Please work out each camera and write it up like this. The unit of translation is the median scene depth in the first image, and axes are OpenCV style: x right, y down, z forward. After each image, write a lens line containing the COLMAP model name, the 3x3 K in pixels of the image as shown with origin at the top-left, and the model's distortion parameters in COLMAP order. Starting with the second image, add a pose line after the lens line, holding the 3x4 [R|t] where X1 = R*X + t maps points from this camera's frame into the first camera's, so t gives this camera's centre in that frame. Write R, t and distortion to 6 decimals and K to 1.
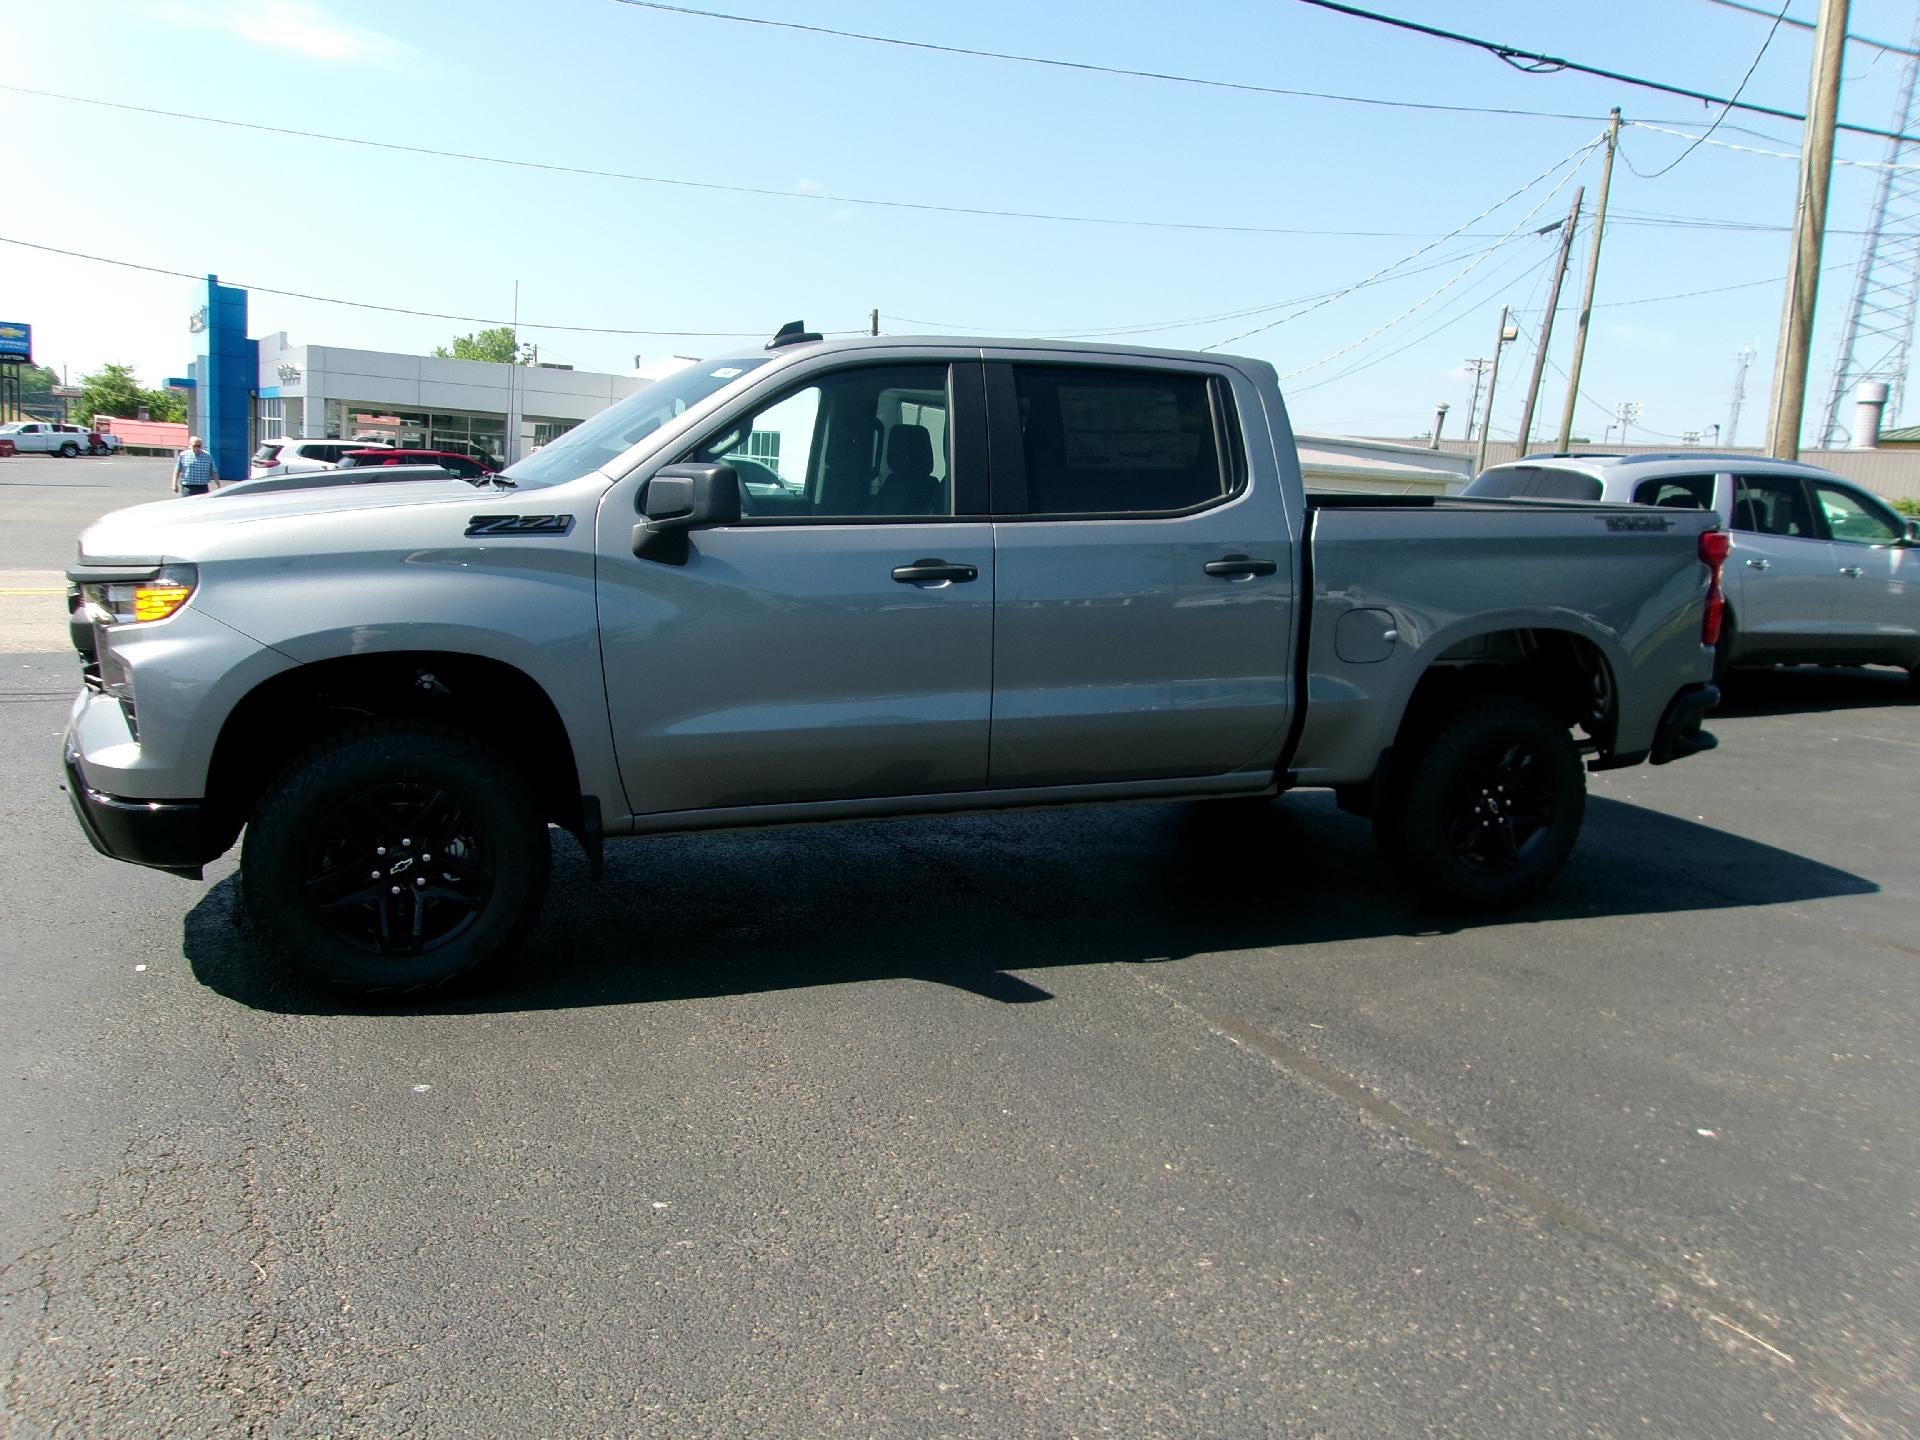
lens RADIAL K [[1482.5, 0, 943.4], [0, 1482.5, 702.8], [0, 0, 1]] dist [-0.064273, 0.105694]
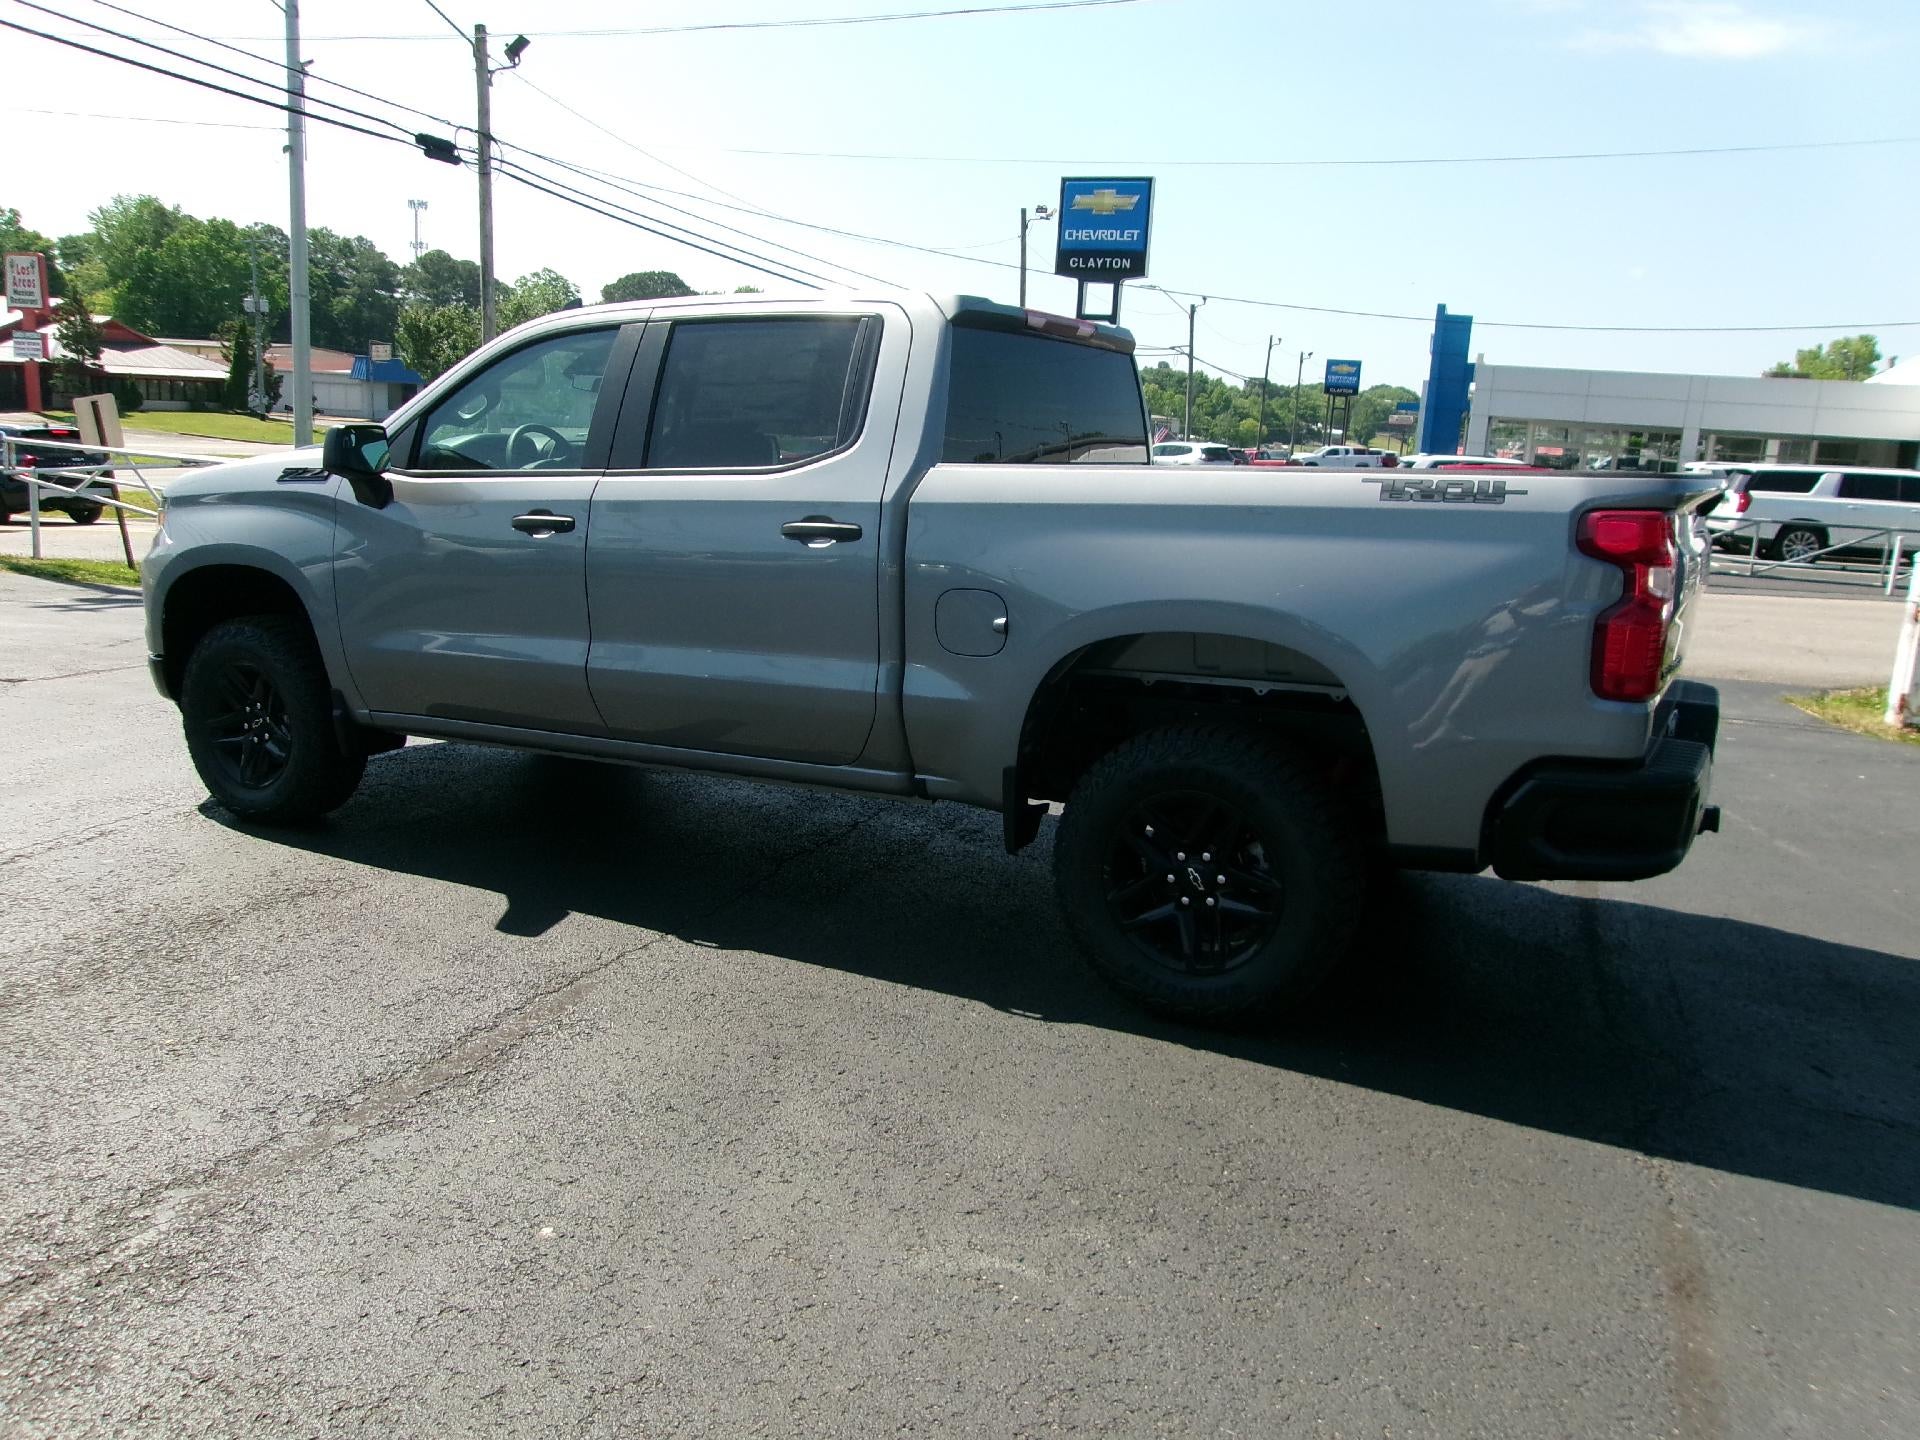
lens RADIAL K [[1482.5, 0, 943.4], [0, 1482.5, 702.8], [0, 0, 1]] dist [-0.064273, 0.105694]
pose [[0.674411, 0.109886, -0.730134, 0.873259], [-0.120957, 0.991947, 0.037563, -0.029996], [0.728382, 0.062982, 0.682271, 0.439775]]
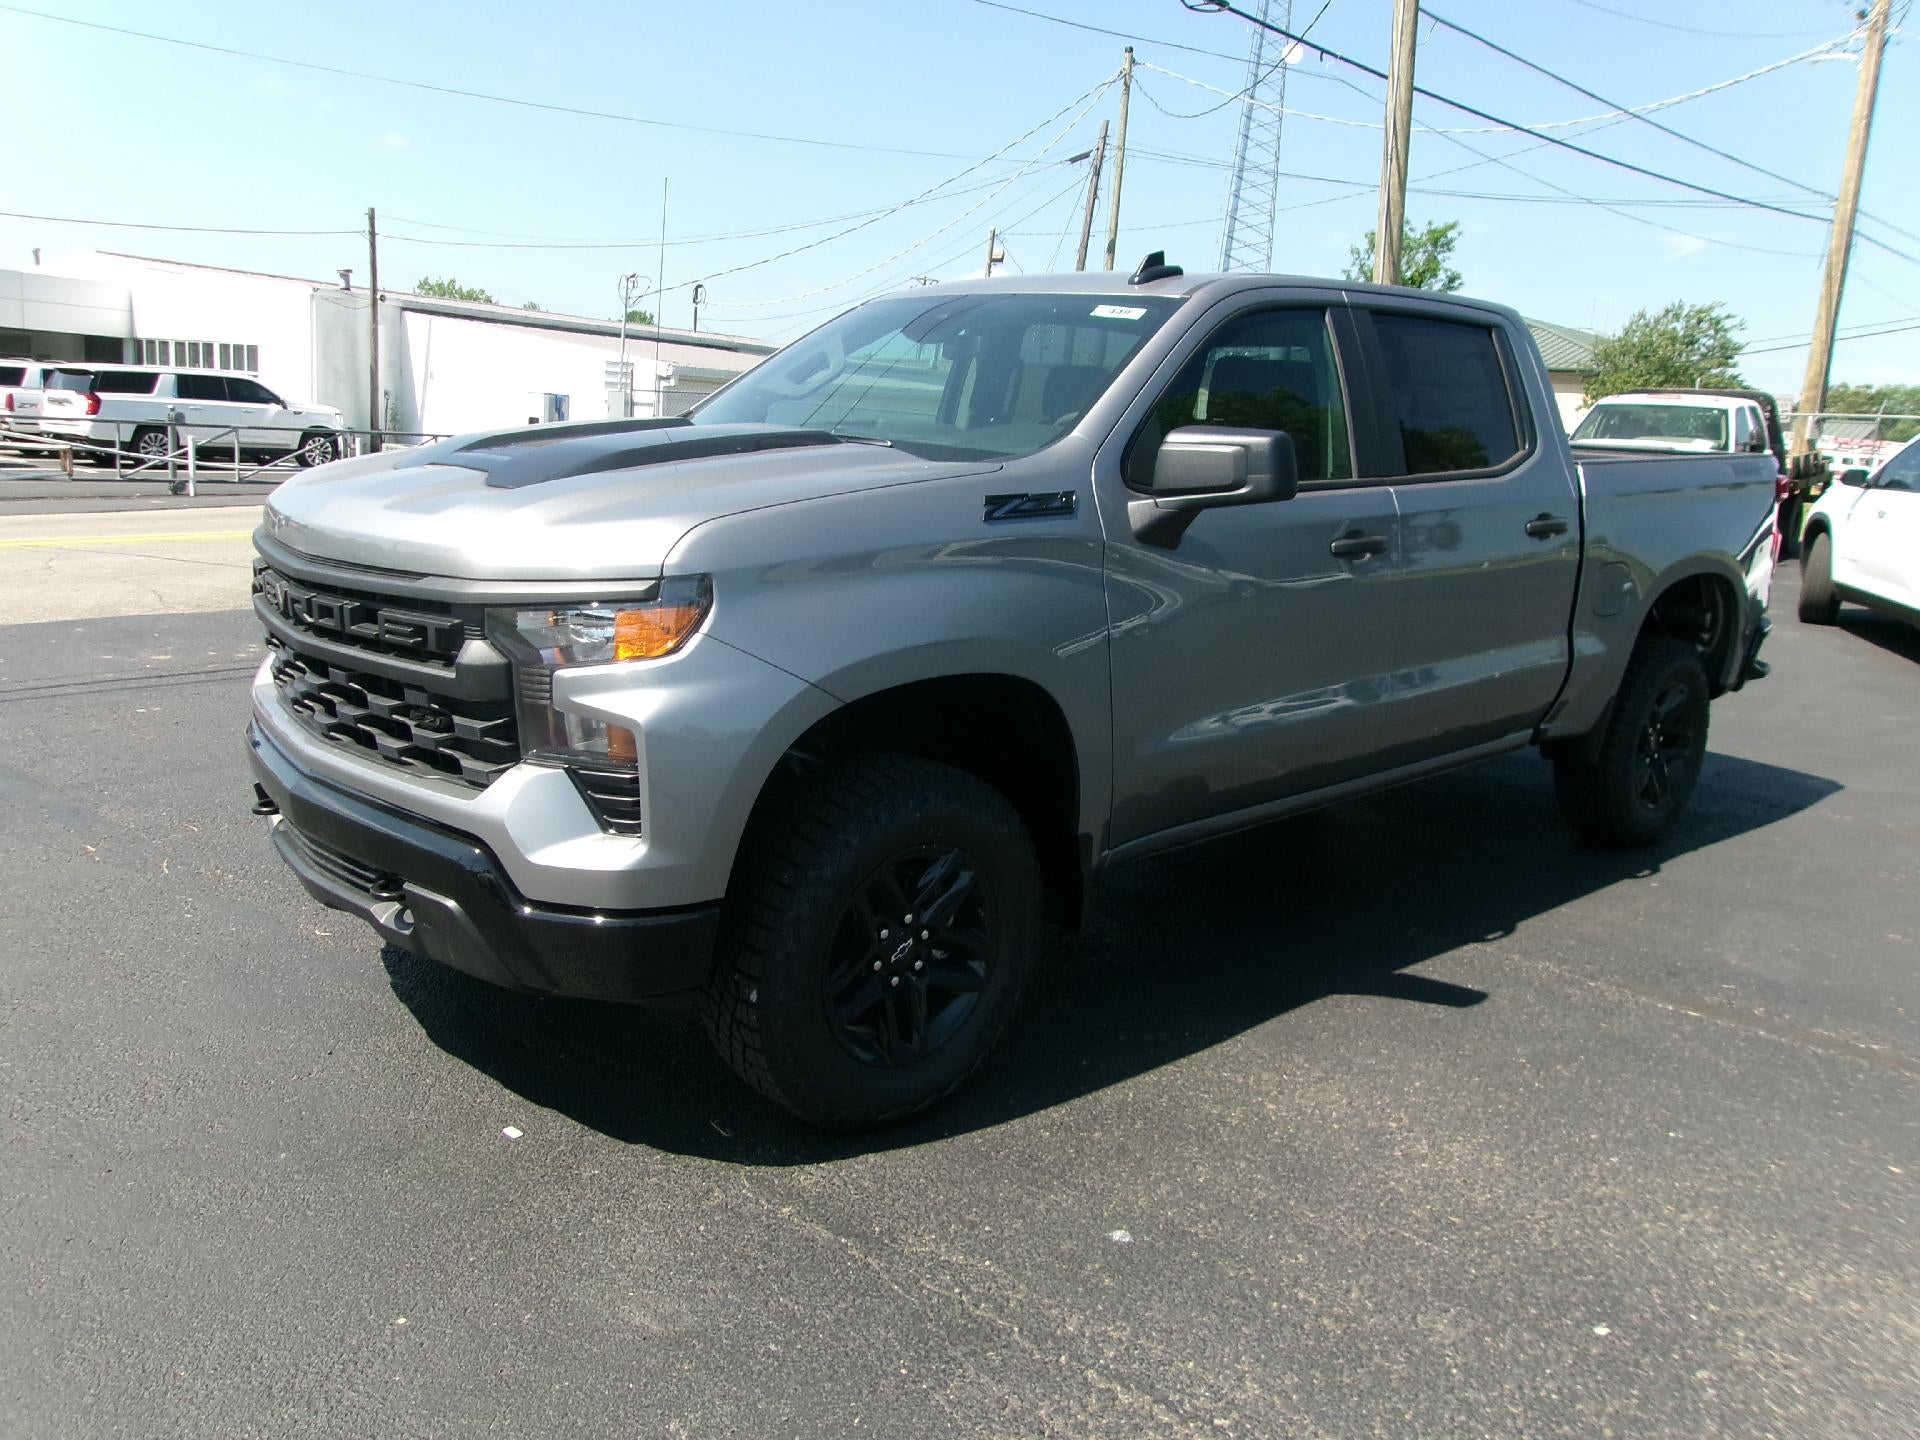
lens RADIAL K [[1482.5, 0, 943.4], [0, 1482.5, 702.8], [0, 0, 1]] dist [-0.064273, 0.105694]
pose [[0.936132, -0.068690, 0.344874, -0.498575], [0.049185, 0.996672, 0.065004, -0.056335], [-0.348191, -0.043889, 0.936396, 0.219173]]
